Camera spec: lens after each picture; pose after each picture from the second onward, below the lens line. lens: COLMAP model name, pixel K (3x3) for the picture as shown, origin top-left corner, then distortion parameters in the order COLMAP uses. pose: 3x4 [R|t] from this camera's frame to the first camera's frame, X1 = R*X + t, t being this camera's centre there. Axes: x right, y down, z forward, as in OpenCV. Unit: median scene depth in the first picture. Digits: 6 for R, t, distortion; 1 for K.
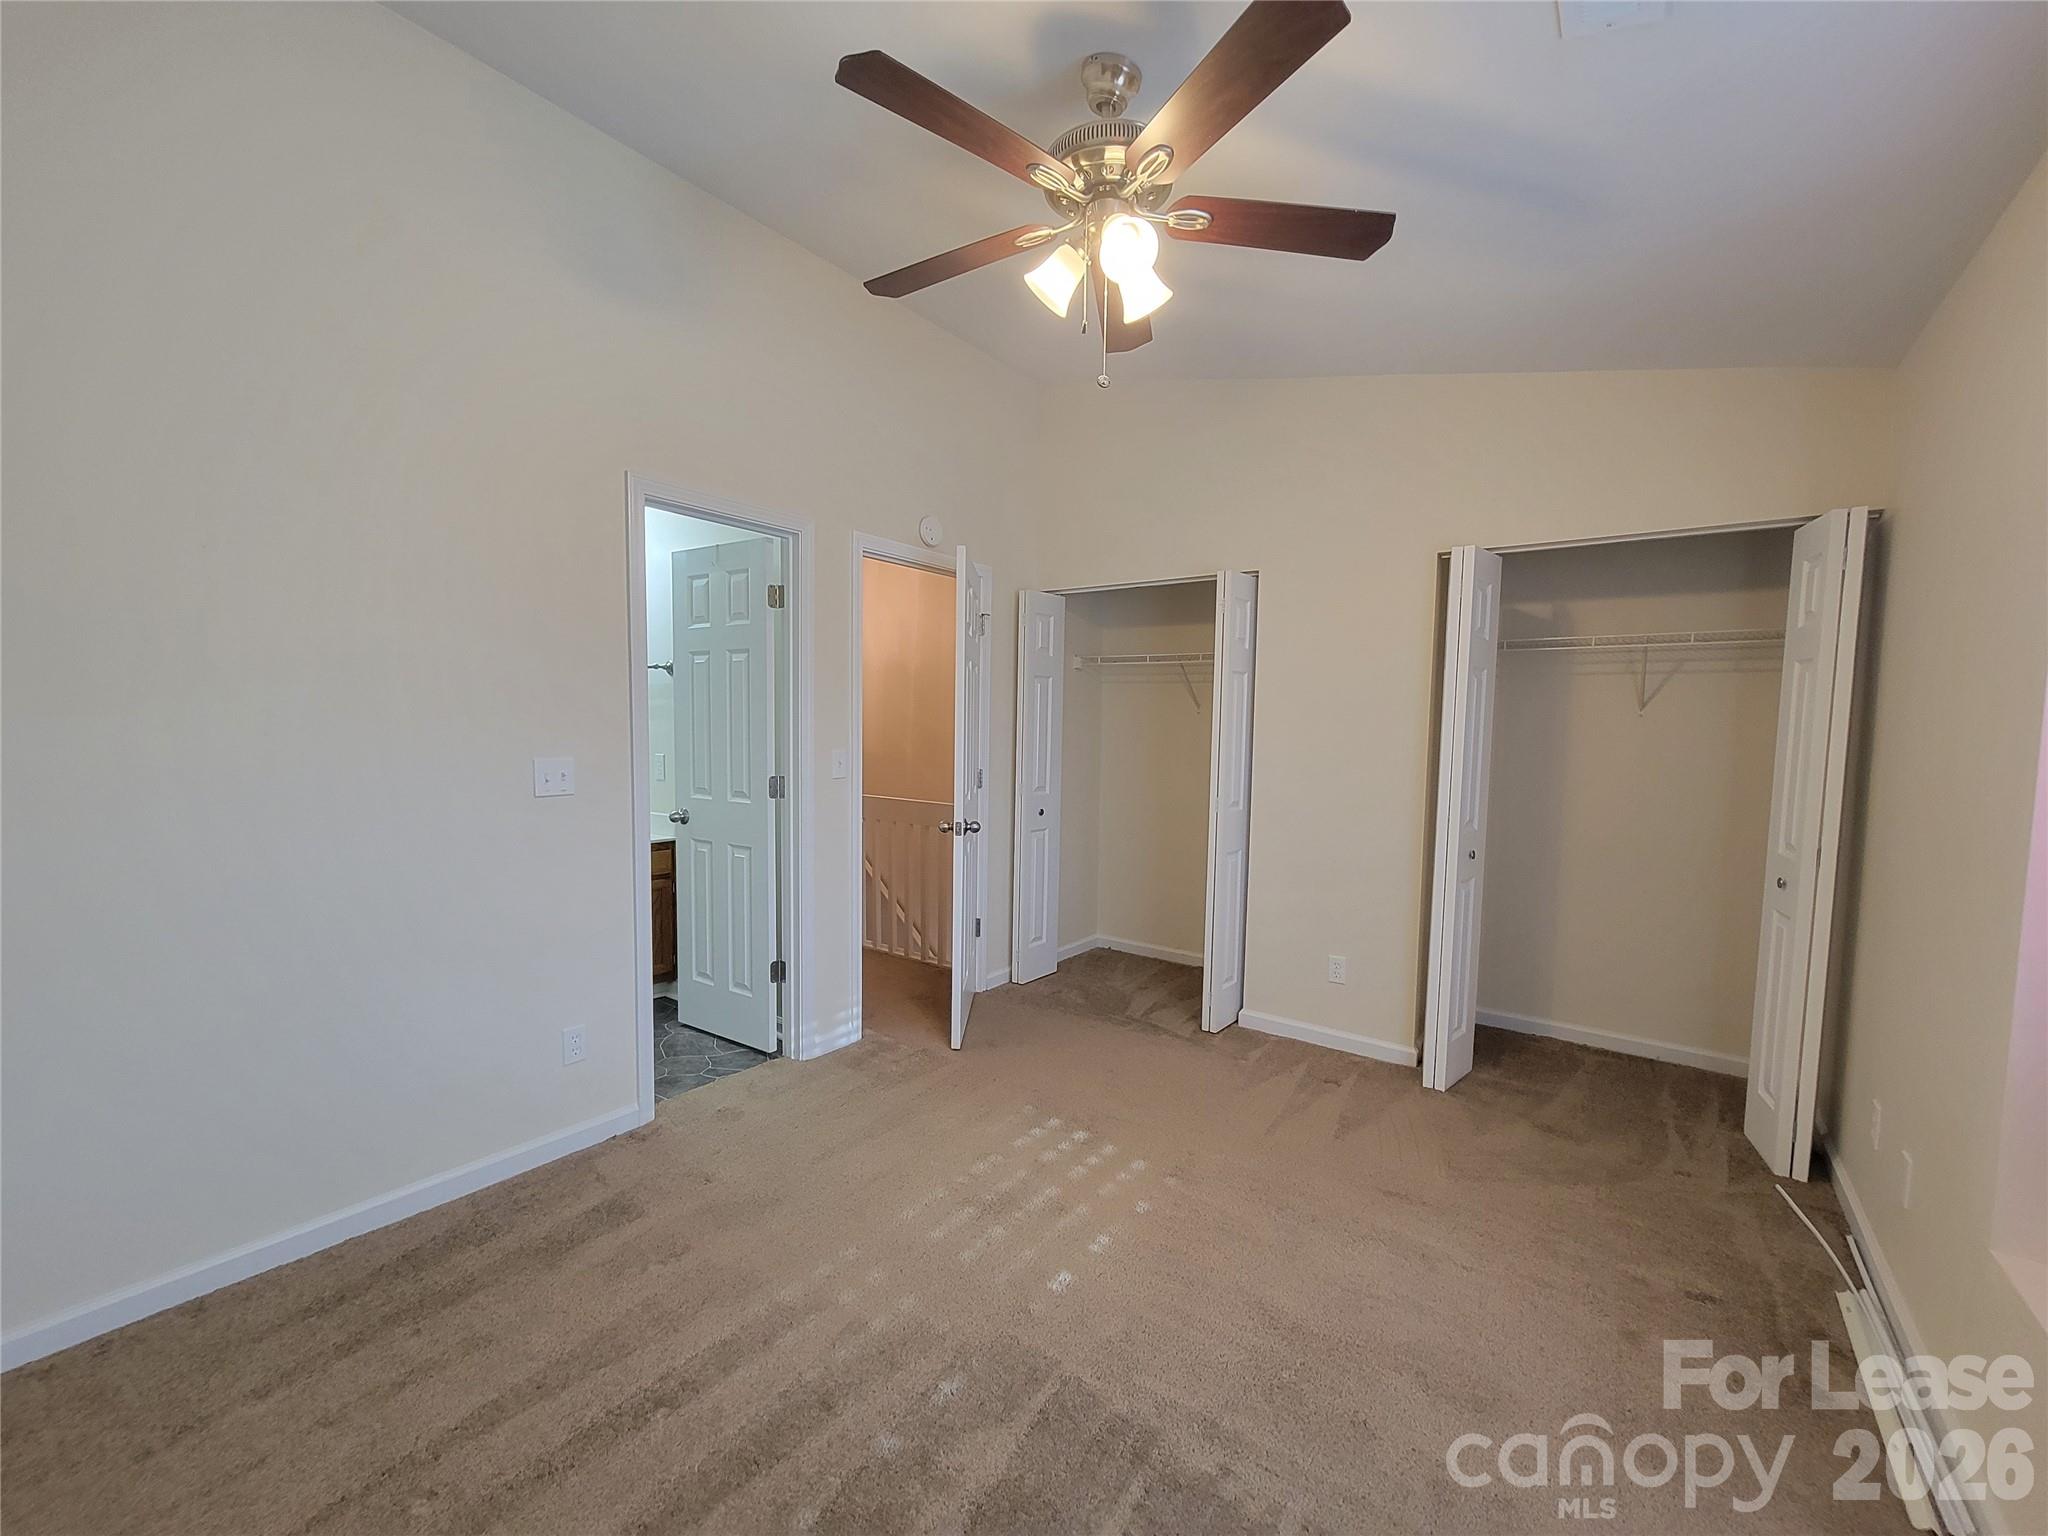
lens RADIAL K [[838.9, 0, 1033.9], [0, 838.9, 778.7], [0, 0, 1]] dist [-0.001126, -0.001331]
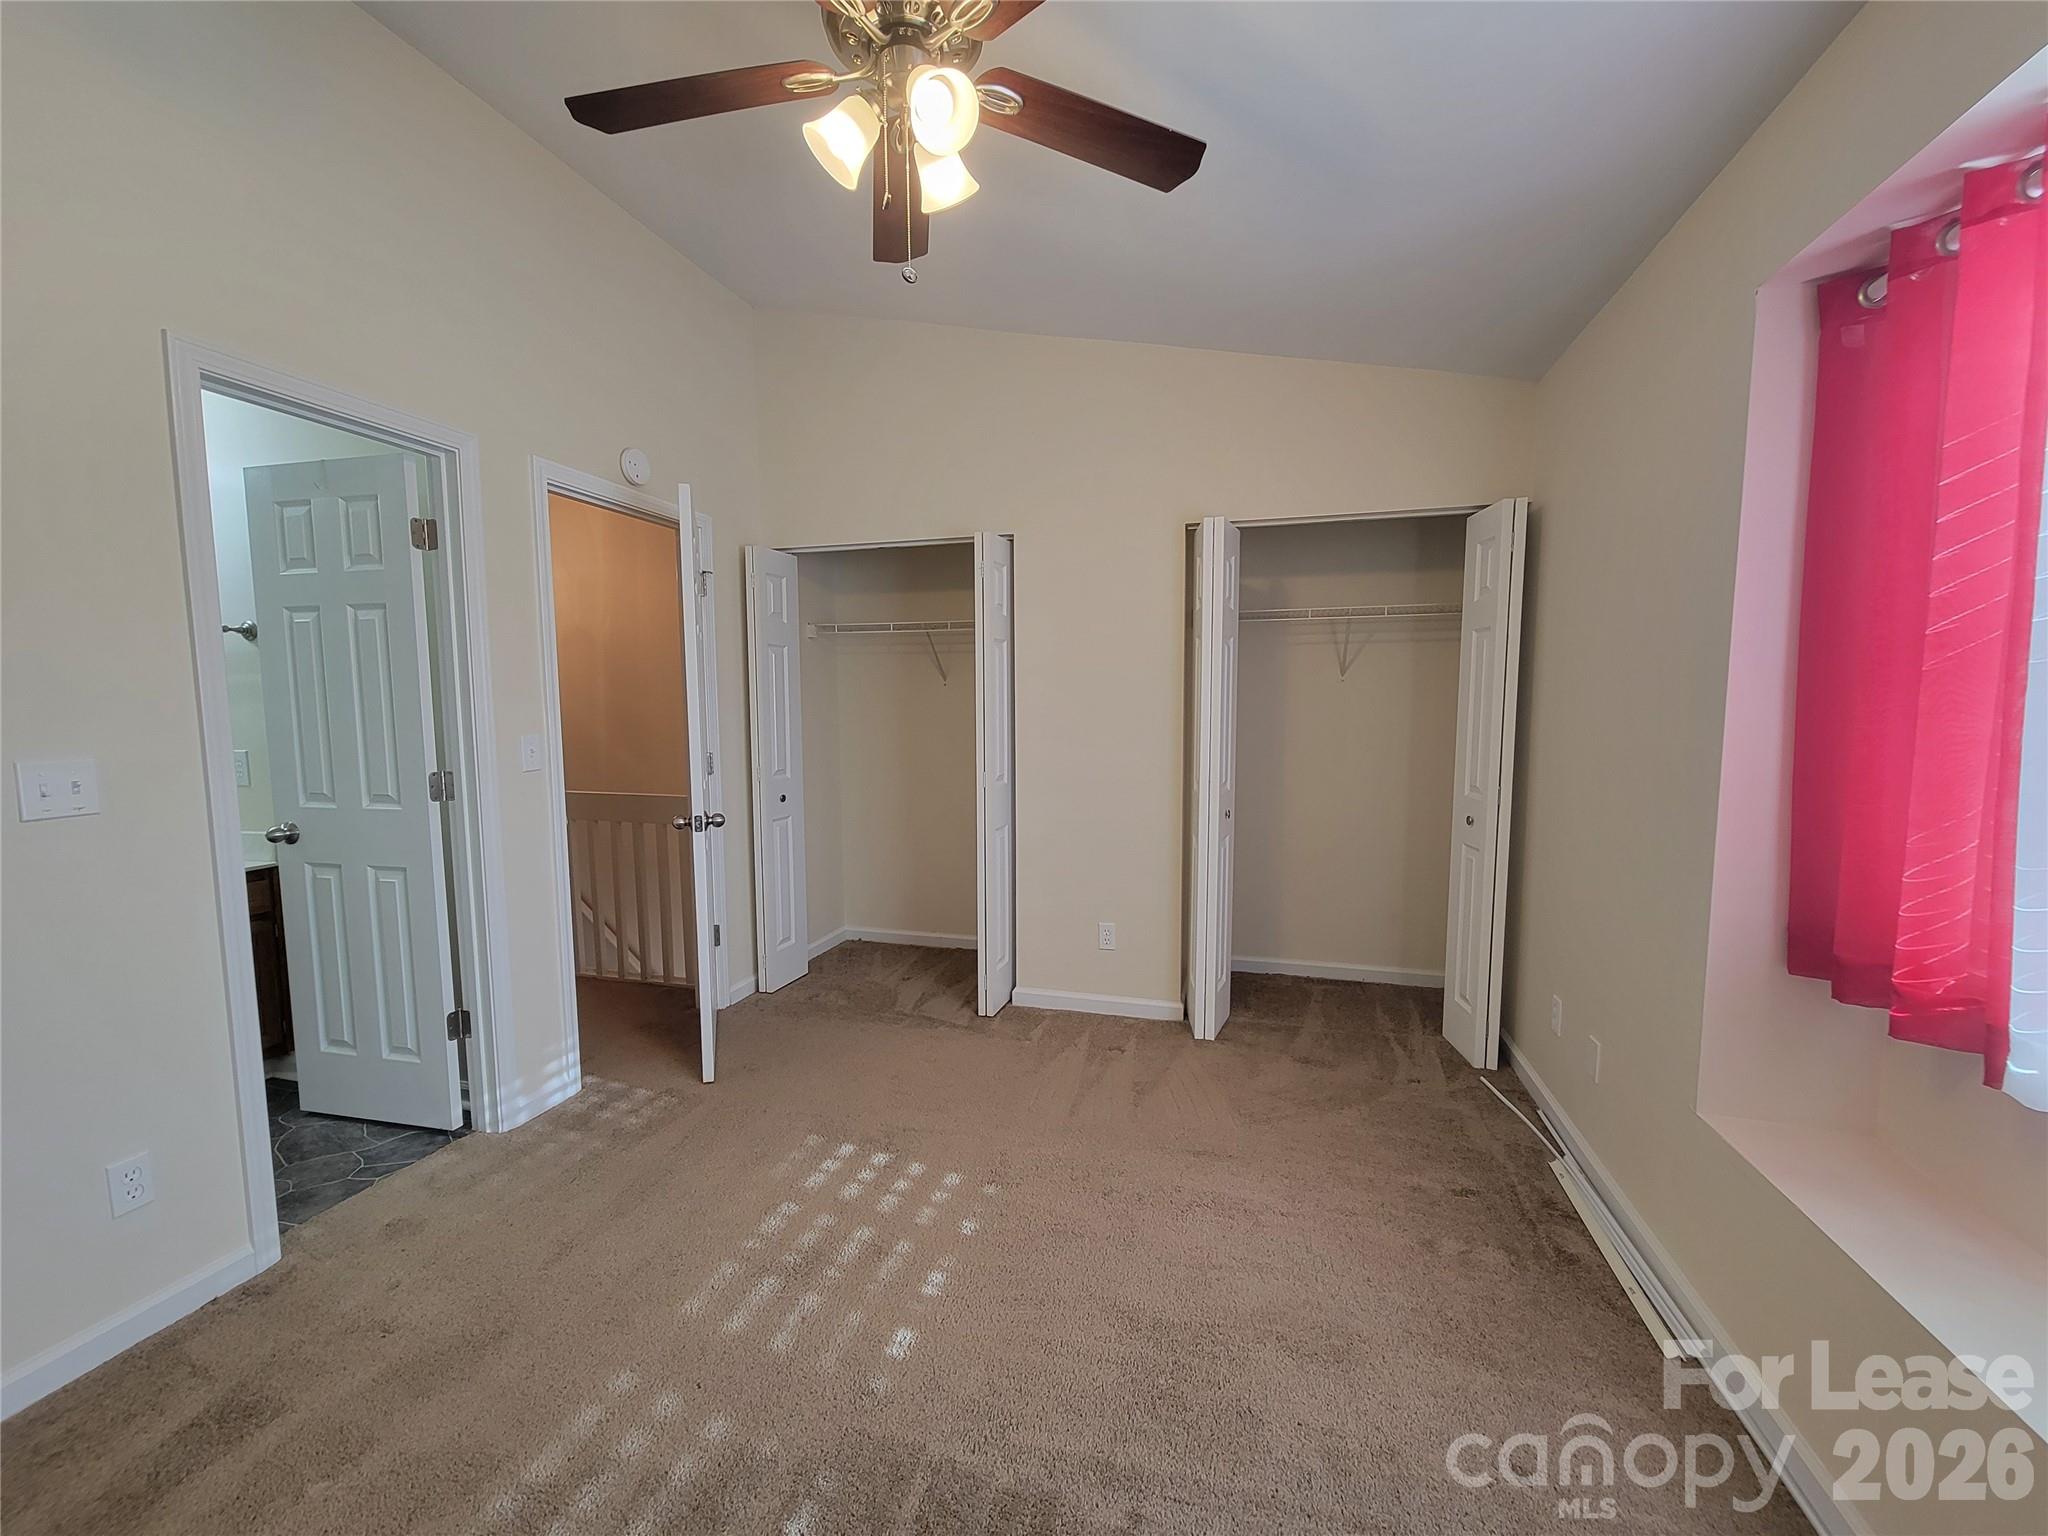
lens RADIAL K [[838.9, 0, 1038.7], [0, 838.9, 779.7], [0, 0, 1]] dist [-0.001126, -0.001331]
pose [[0.935960, -0.052757, 0.348132, -0.071330], [0.043089, 0.998442, 0.035463, 0.000135], [-0.349461, -0.018191, 0.936774, 0.107802]]
